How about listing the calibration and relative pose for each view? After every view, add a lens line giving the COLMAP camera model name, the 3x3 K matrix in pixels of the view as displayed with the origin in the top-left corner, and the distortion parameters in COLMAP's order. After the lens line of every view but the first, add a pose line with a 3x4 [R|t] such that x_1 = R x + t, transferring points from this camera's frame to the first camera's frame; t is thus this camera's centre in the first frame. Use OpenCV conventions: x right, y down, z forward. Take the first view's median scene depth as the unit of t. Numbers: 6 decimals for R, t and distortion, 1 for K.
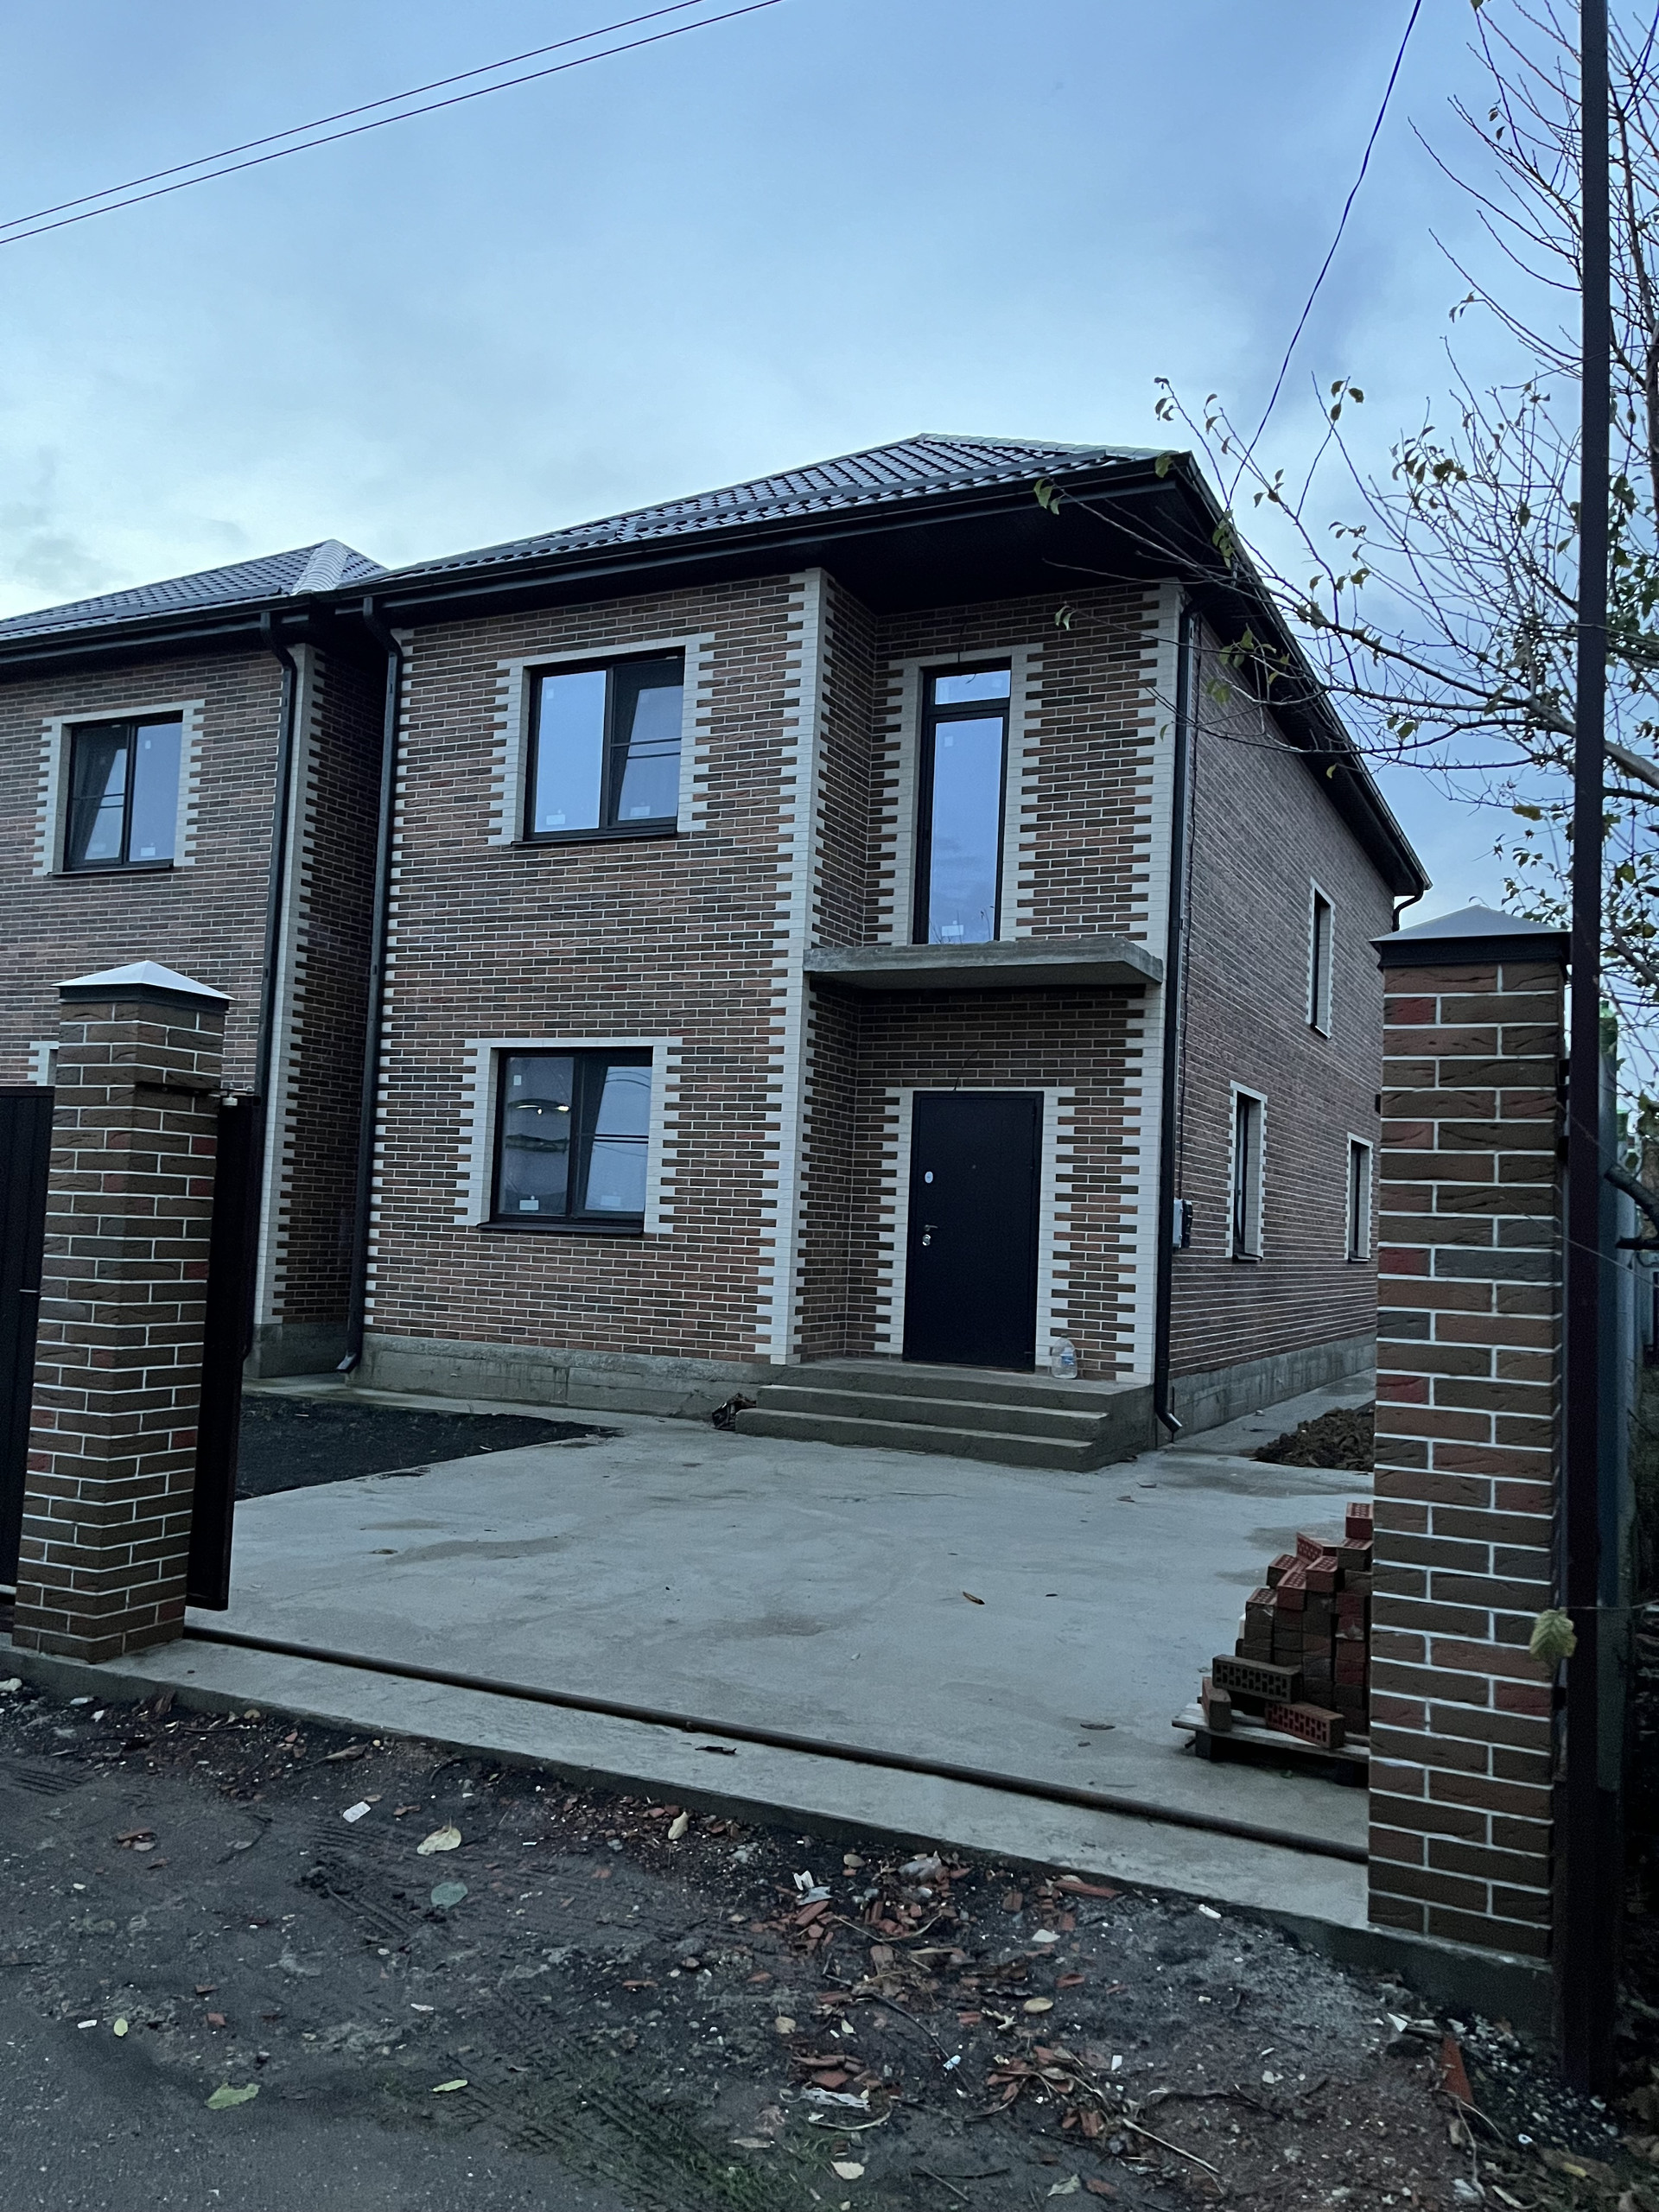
lens RADIAL K [[1678.8, 0, 842.9], [0, 1678.8, 1119.0], [0, 0, 1]] dist [0.076473, -0.086242]
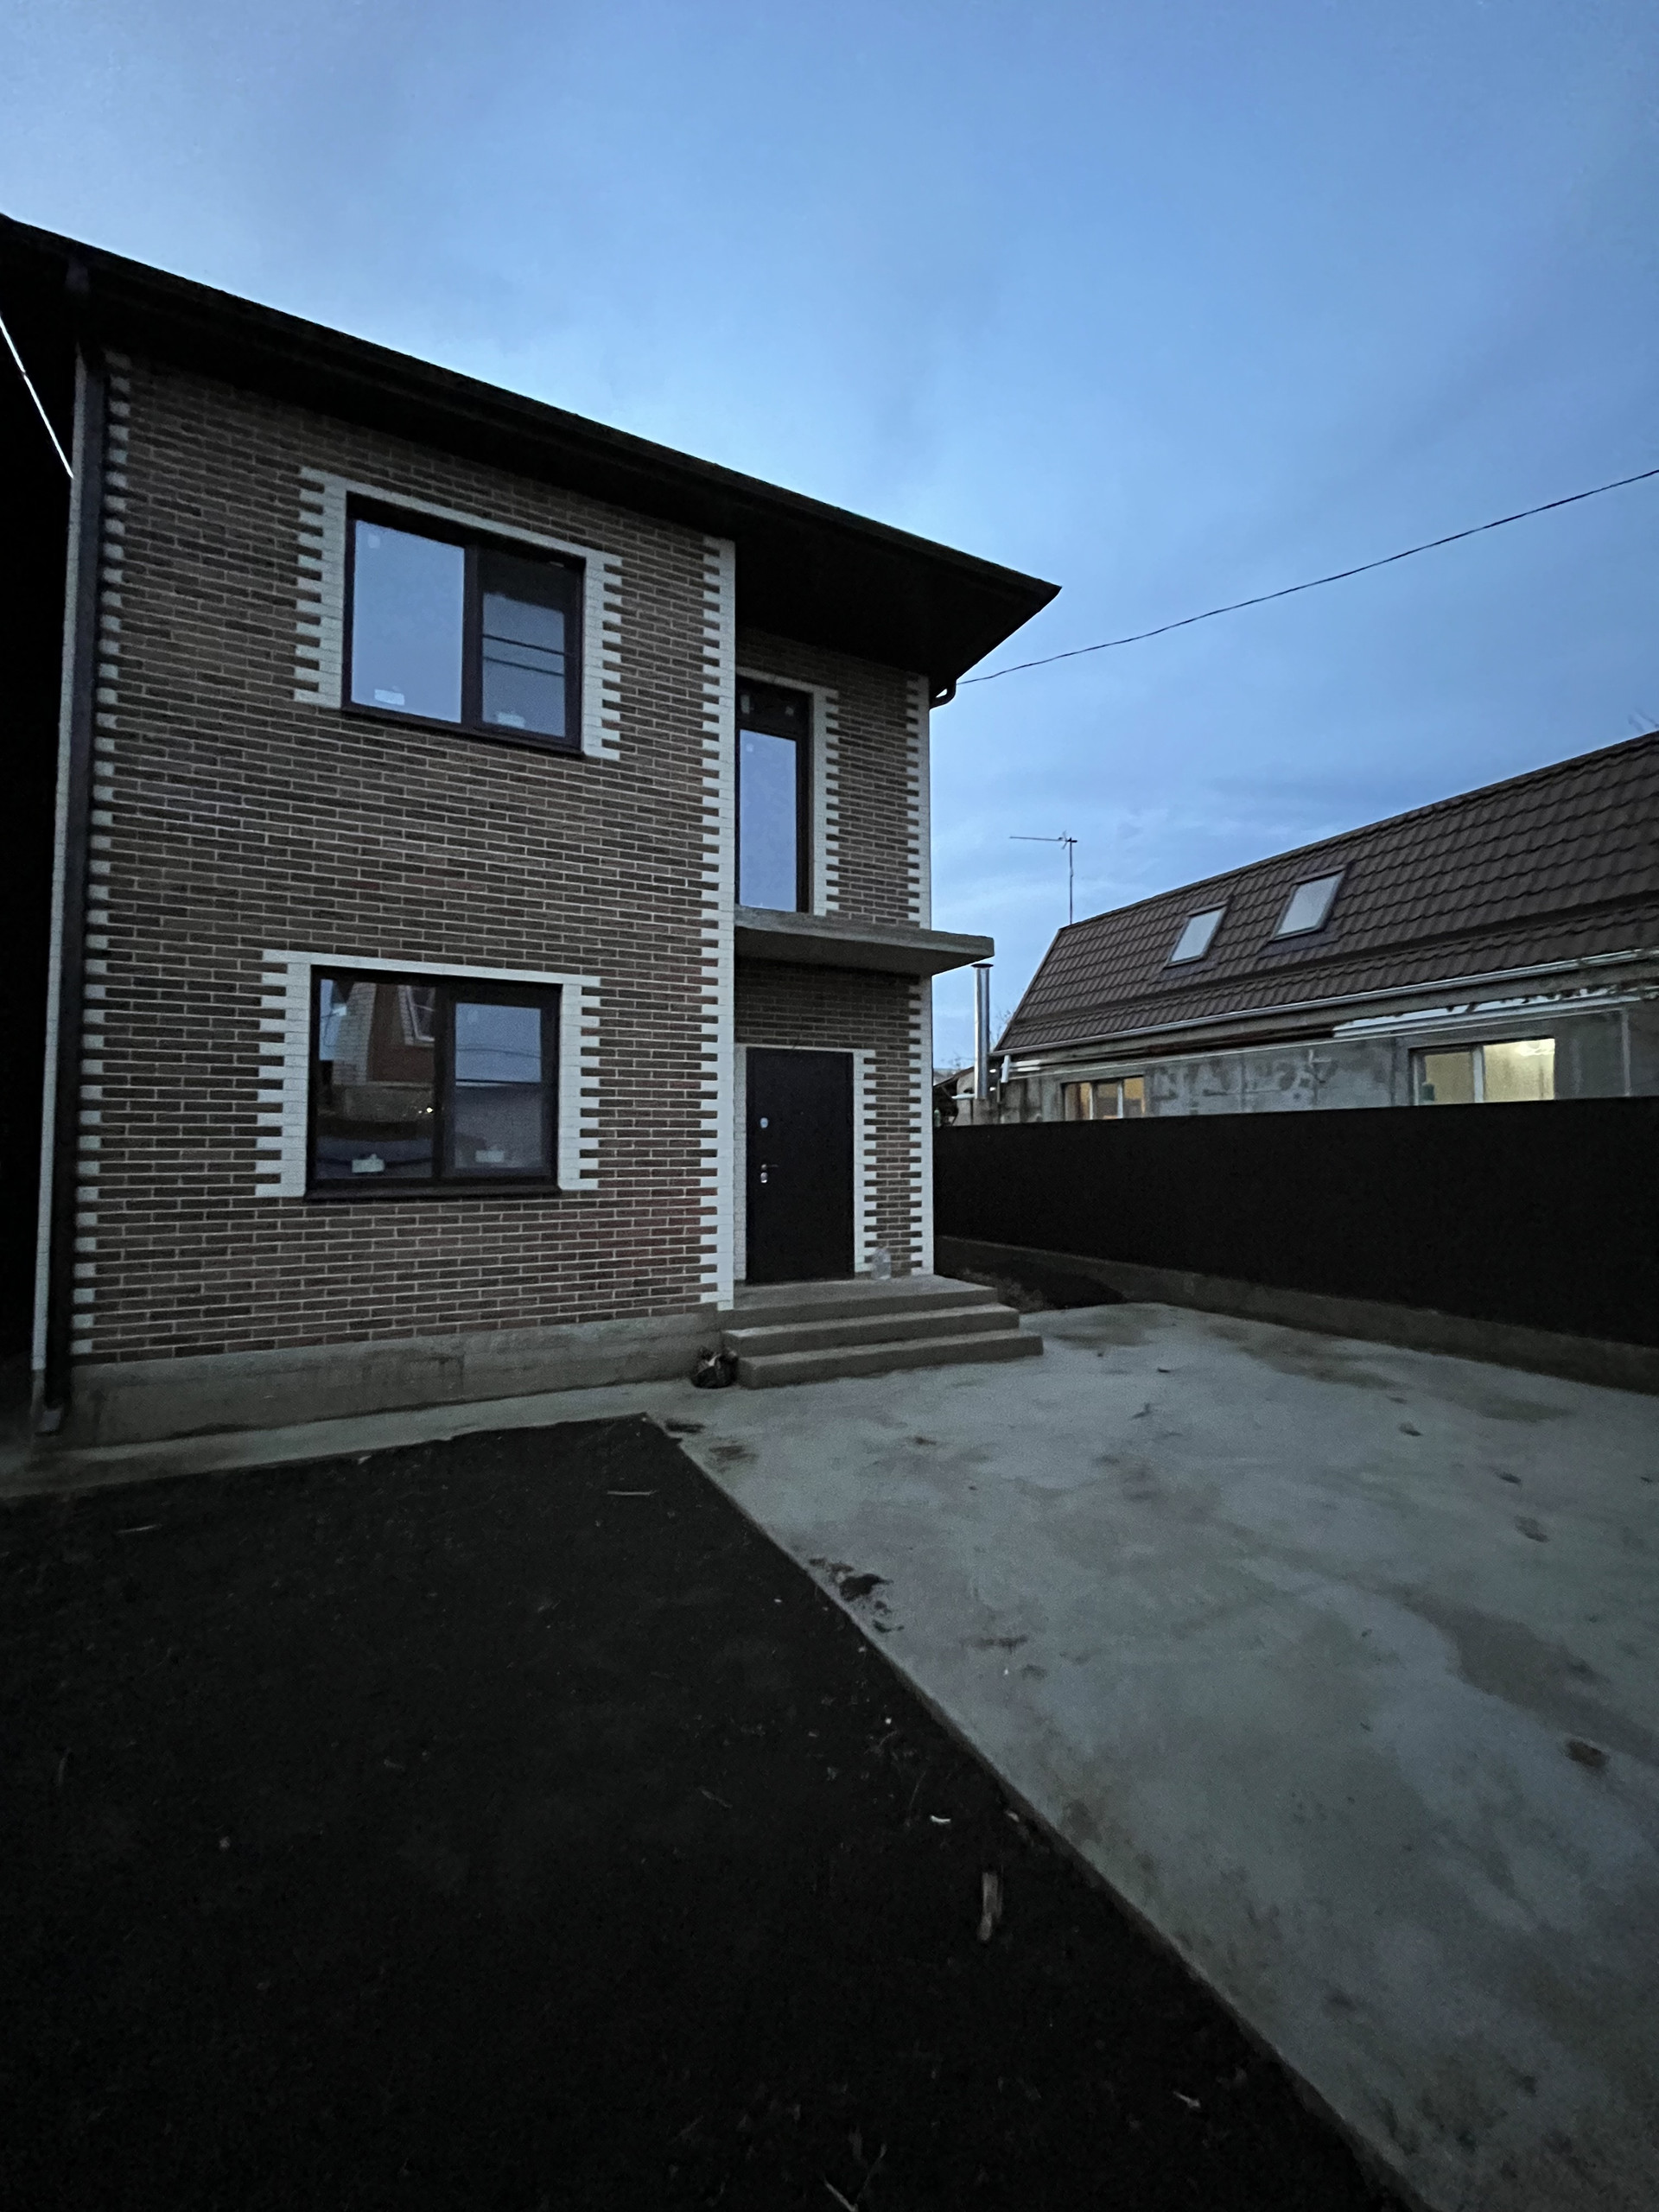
lens RADIAL K [[897.8, 0, 826.2], [0, 897.8, 1103.8], [0, 0, 1]] dist [-0.001136, 0.000262]
pose [[0.621540, -0.002549, 0.783378, -0.411134], [-0.022982, 0.999505, 0.021487, 0.007594], [-0.783045, -0.031359, 0.621174, 0.595909]]
